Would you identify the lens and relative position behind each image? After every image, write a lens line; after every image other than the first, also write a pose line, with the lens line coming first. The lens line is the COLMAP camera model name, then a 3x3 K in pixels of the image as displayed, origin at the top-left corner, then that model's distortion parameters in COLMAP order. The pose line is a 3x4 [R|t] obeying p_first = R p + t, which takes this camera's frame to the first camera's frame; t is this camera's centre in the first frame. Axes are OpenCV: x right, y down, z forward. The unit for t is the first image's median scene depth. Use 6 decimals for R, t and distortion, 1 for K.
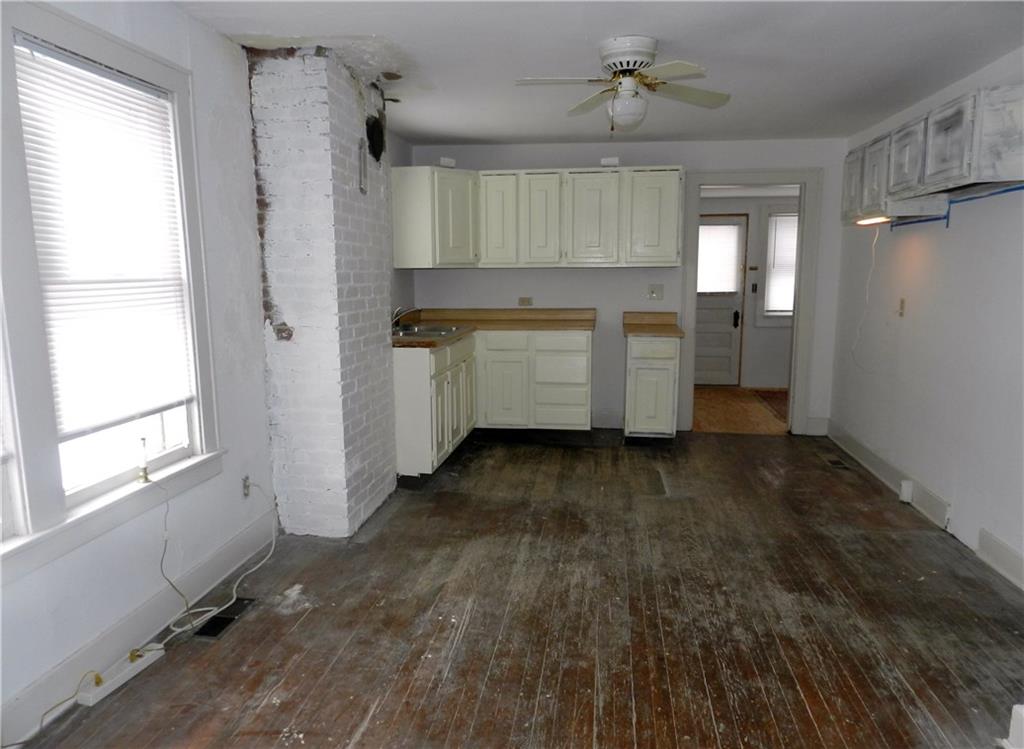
lens RADIAL K [[689.7, 0, 512.0], [0, 689.7, 374.5], [0, 0, 1]] dist [-0.001720, -0.001855]
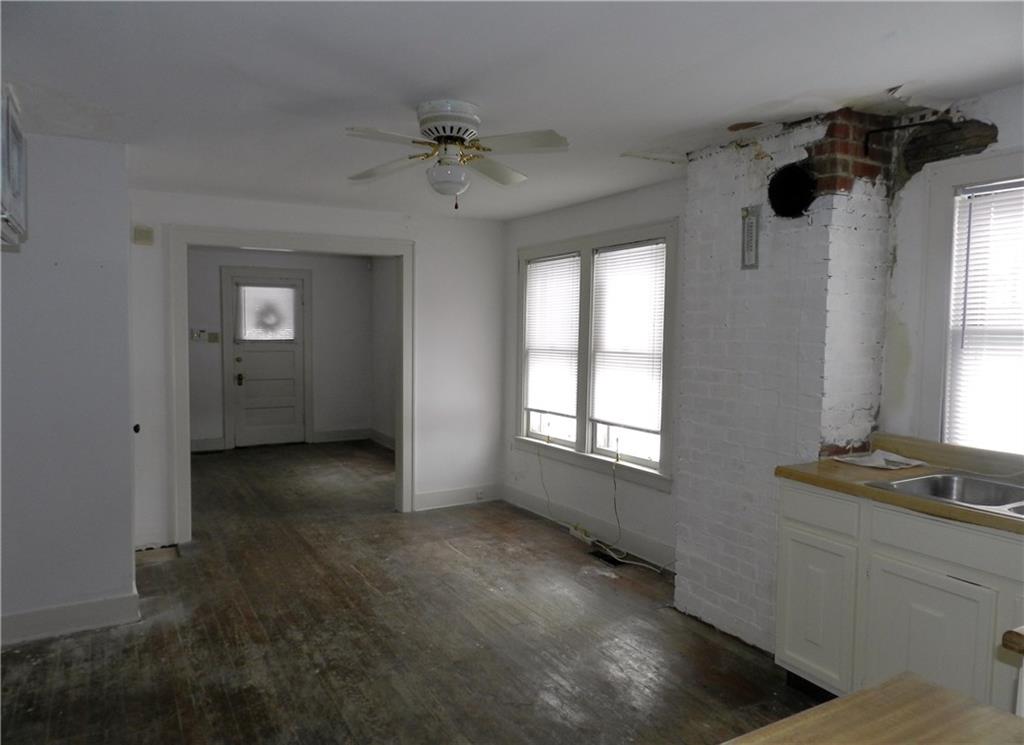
lens RADIAL K [[689.7, 0, 512.0], [0, 689.7, 372.5], [0, 0, 1]] dist [-0.001720, -0.001855]
pose [[-0.784134, 0.033981, -0.619660, 0.750465], [-0.099543, 0.978684, 0.179634, -0.346939], [0.612556, 0.202540, -0.764037, 2.008087]]
